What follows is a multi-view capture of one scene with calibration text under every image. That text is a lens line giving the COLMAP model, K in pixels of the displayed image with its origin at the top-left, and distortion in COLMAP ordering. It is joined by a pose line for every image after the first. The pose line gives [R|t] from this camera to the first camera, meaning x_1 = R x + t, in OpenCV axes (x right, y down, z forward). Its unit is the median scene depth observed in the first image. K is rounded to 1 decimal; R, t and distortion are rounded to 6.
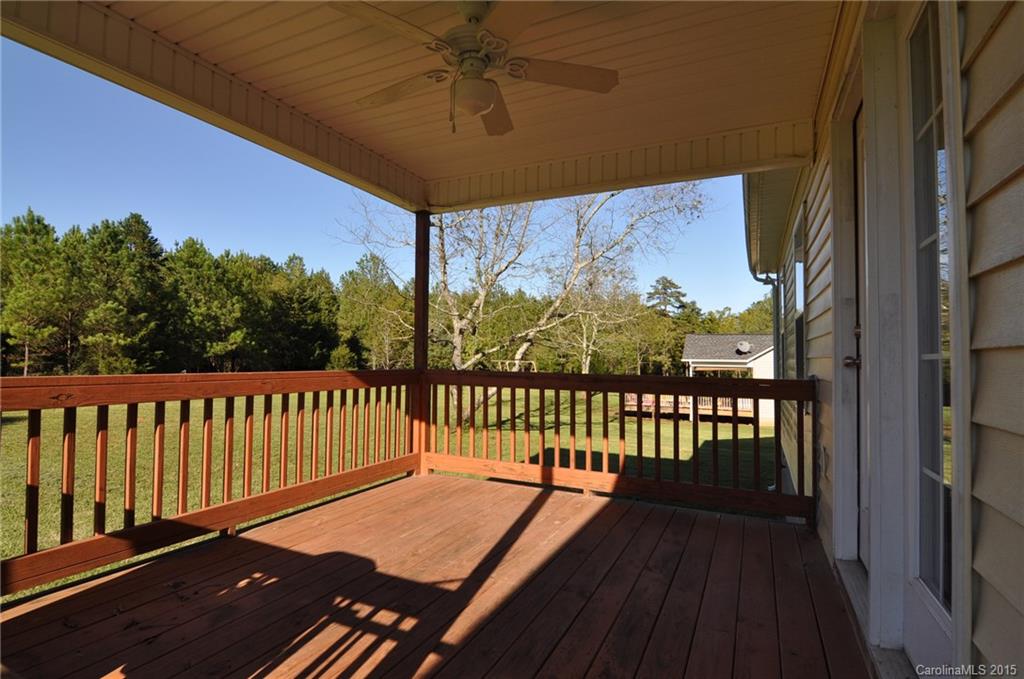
lens RADIAL K [[522.3, 0, 510.9], [0, 522.3, 339.3], [0, 0, 1]] dist [-0.000417, -0.000056]
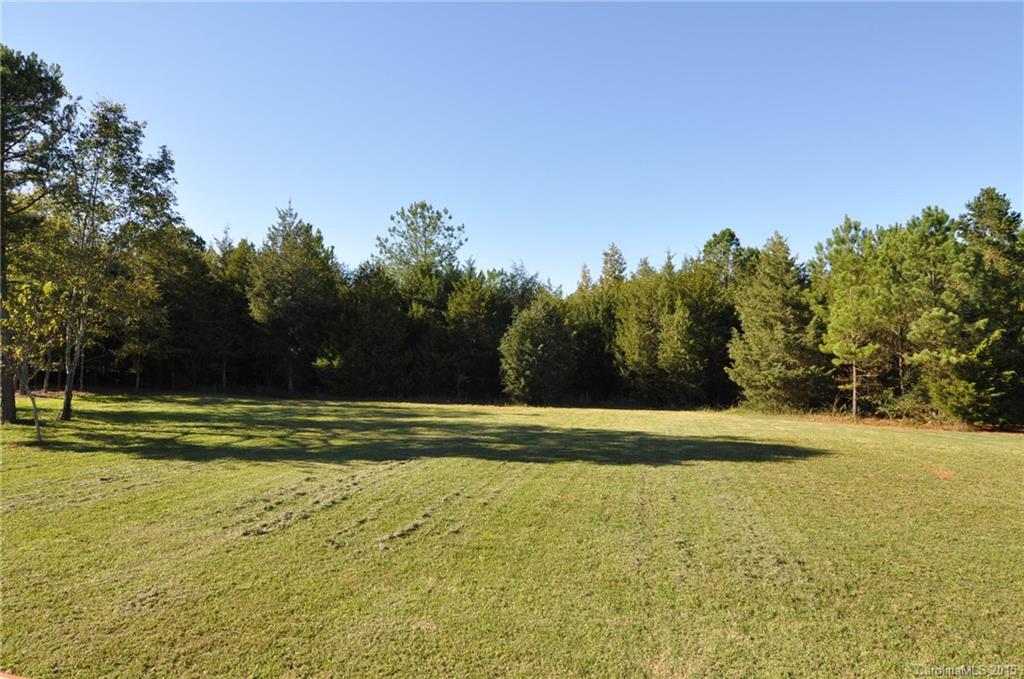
lens RADIAL K [[615.7, 0, 511.5], [0, 615.7, 334.8], [0, 0, 1]] dist [-0.000531, 0.000098]
pose [[0.236577, -0.053177, -0.970156, -0.022523], [0.036448, 0.998284, -0.045831, -0.013314], [0.970929, -0.024518, 0.238109, 0.157174]]
